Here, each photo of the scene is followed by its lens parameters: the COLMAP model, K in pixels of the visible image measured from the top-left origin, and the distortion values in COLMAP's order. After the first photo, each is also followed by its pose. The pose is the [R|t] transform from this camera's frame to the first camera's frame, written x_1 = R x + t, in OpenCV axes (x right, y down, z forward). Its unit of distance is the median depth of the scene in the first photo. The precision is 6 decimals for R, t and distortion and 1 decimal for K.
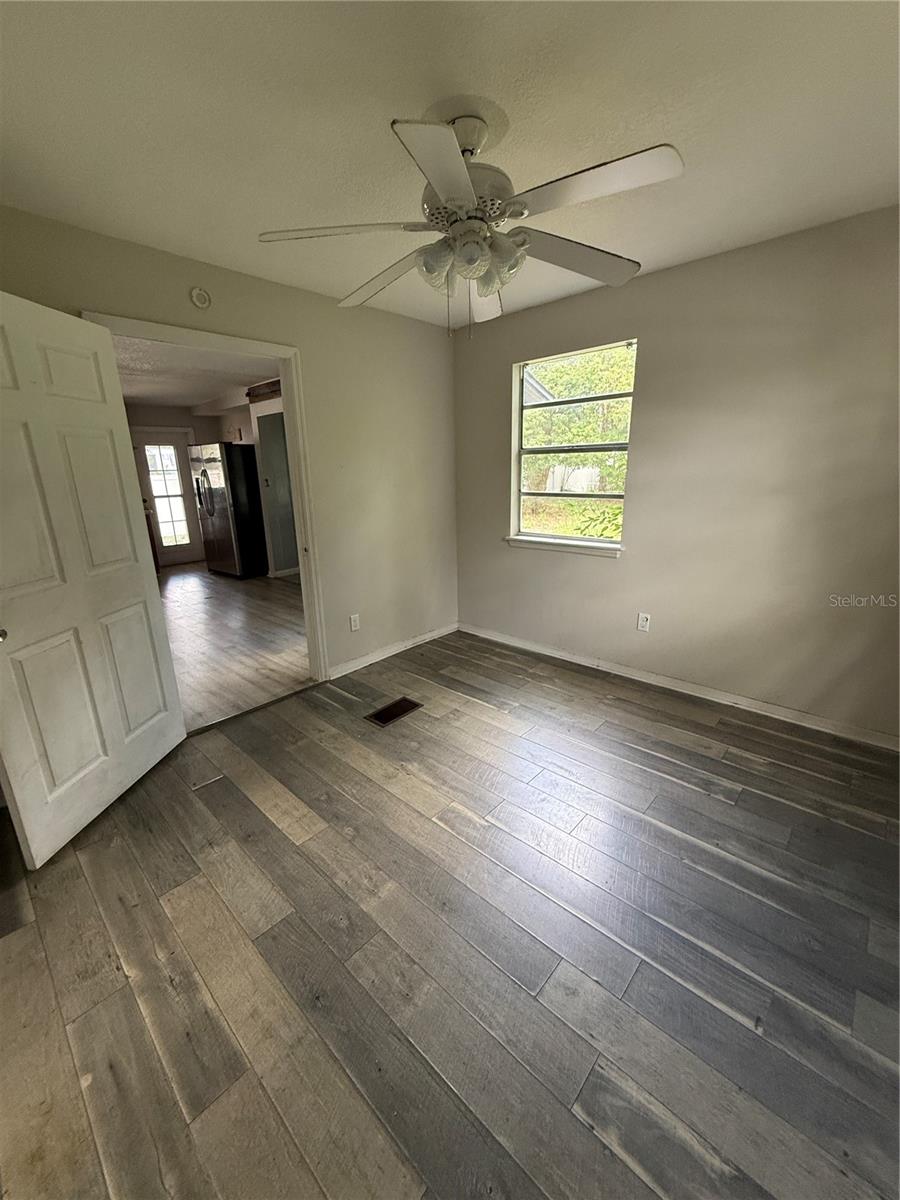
lens RADIAL K [[479.7, 0, 450.0], [0, 479.7, 597.2], [0, 0, 1]] dist [-0.001399, 0.000625]
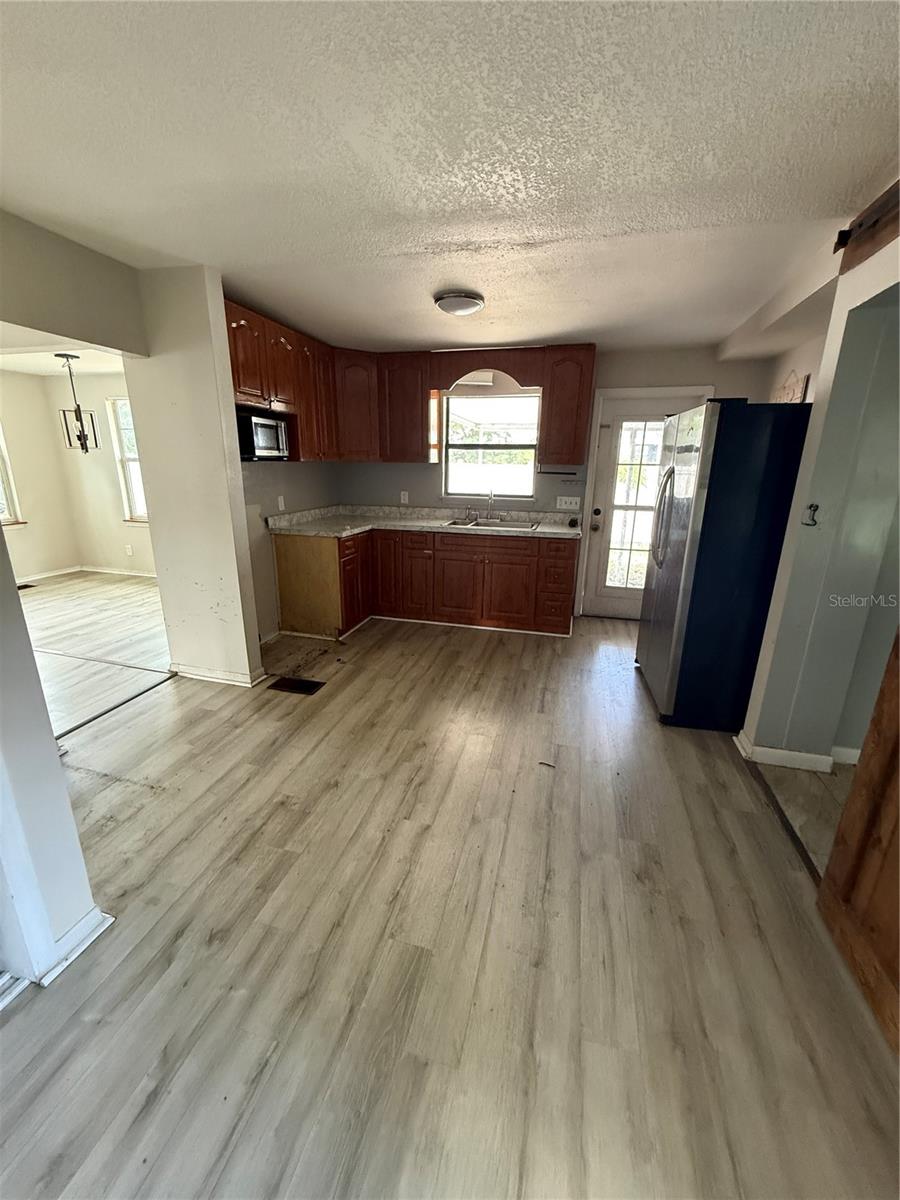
lens RADIAL K [[479.7, 0, 450.0], [0, 479.7, 597.2], [0, 0, 1]] dist [-0.001399, 0.000625]
pose [[0.471804, 0.275589, -0.837527, -0.180904], [-0.259985, 0.951146, 0.166518, -0.155070], [0.842502, 0.139180, 0.520404, 0.551049]]
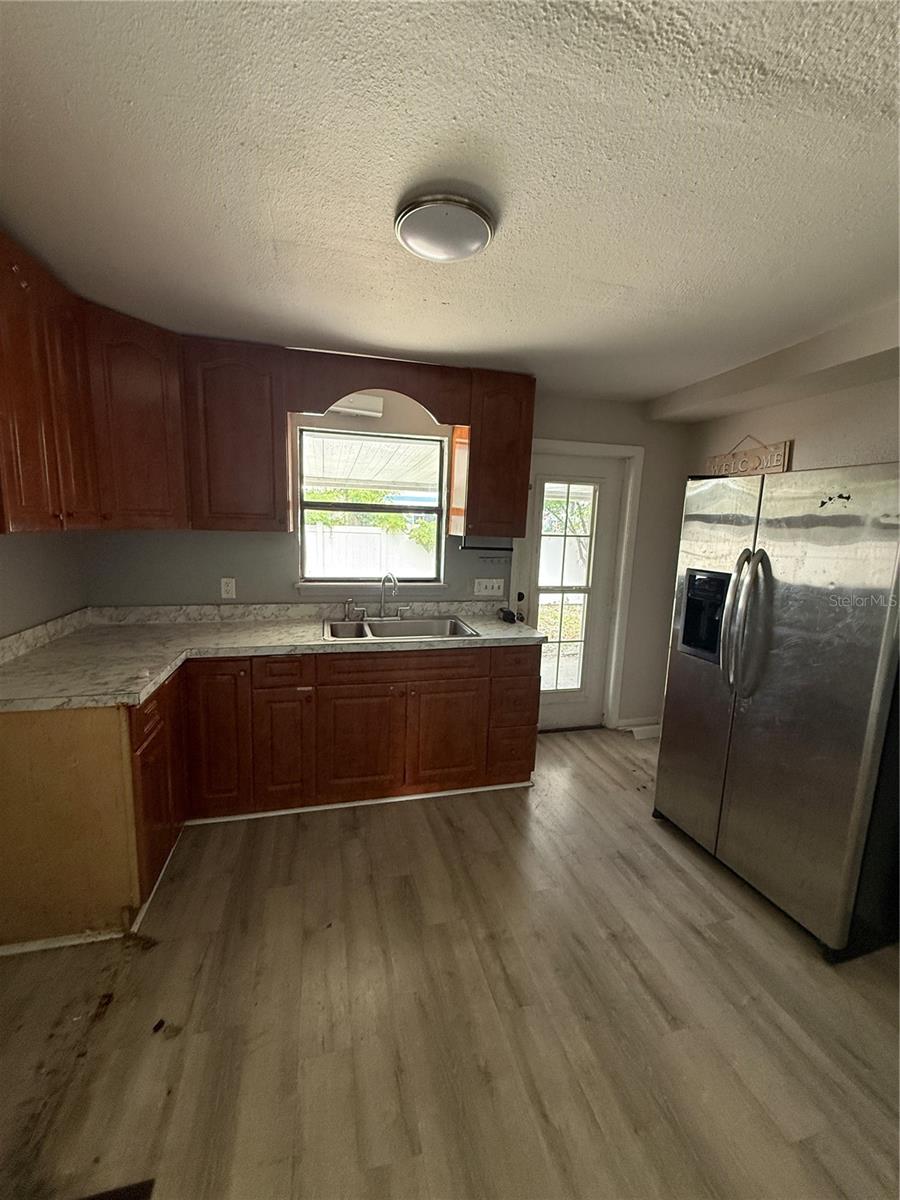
lens RADIAL K [[479.7, 0, 450.0], [0, 479.7, 597.2], [0, 0, 1]] dist [-0.001399, 0.000625]
pose [[0.843262, 0.135899, -0.520039, -0.468052], [-0.195303, 0.978851, -0.060894, -0.164366], [0.500765, 0.152915, 0.851969, 0.588975]]
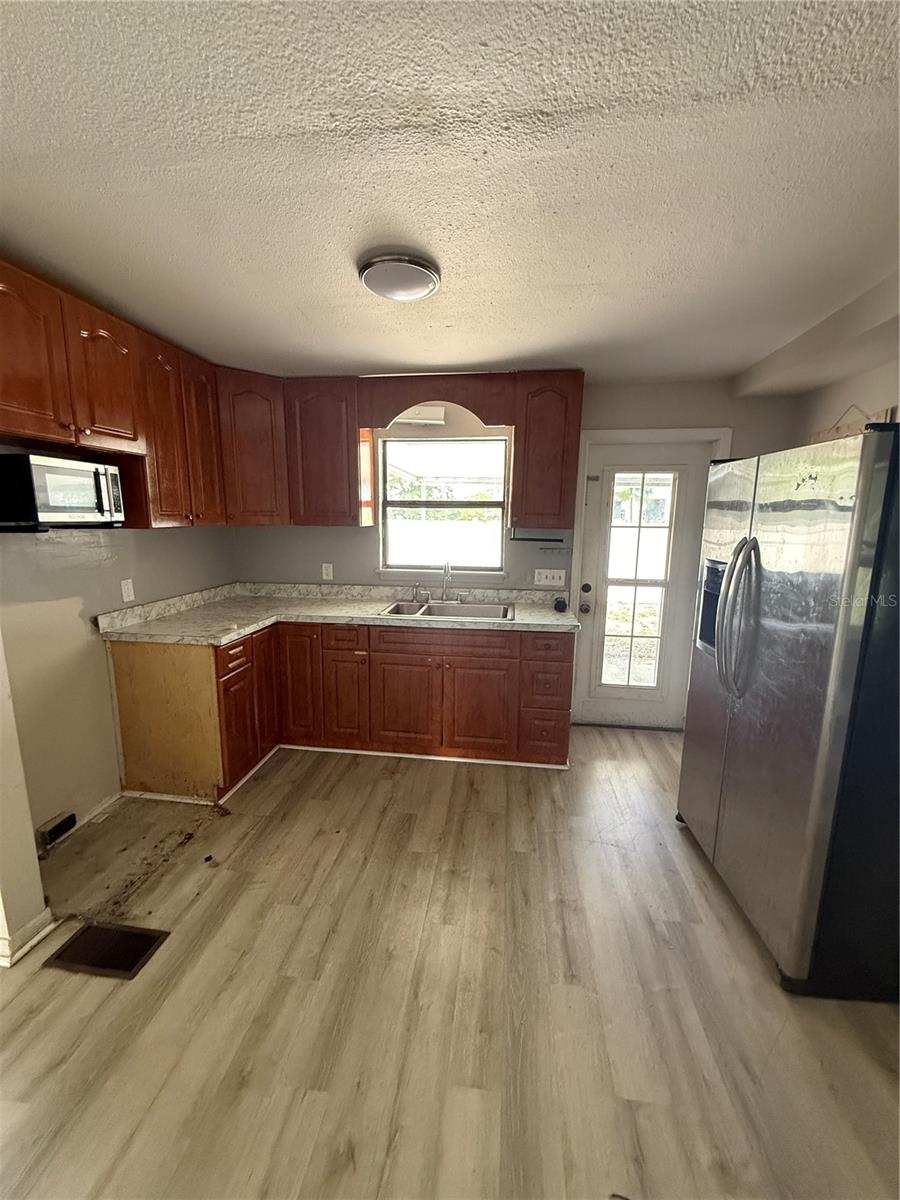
lens RADIAL K [[479.7, 0, 450.0], [0, 479.7, 597.2], [0, 0, 1]] dist [-0.001399, 0.000625]
pose [[0.580656, 0.171656, -0.795847, -0.350343], [-0.241708, 0.969794, 0.032823, -0.181705], [0.777442, 0.173304, 0.604607, 0.635702]]
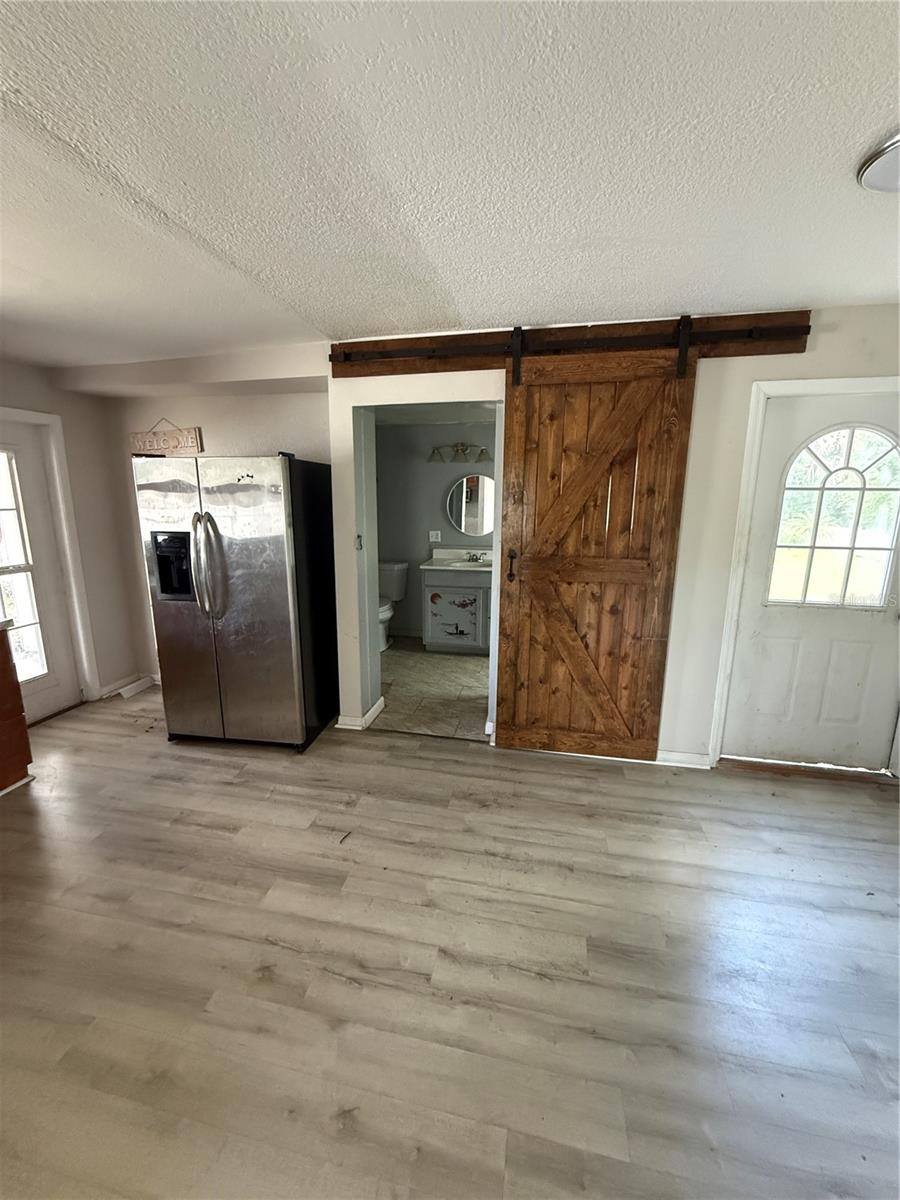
lens RADIAL K [[479.7, 0, 450.0], [0, 479.7, 597.2], [0, 0, 1]] dist [-0.001399, 0.000625]
pose [[0.857604, -0.075224, 0.508779, -0.497865], [0.111749, 0.992867, -0.041567, -0.136945], [-0.502023, 0.092503, 0.859893, 0.484731]]
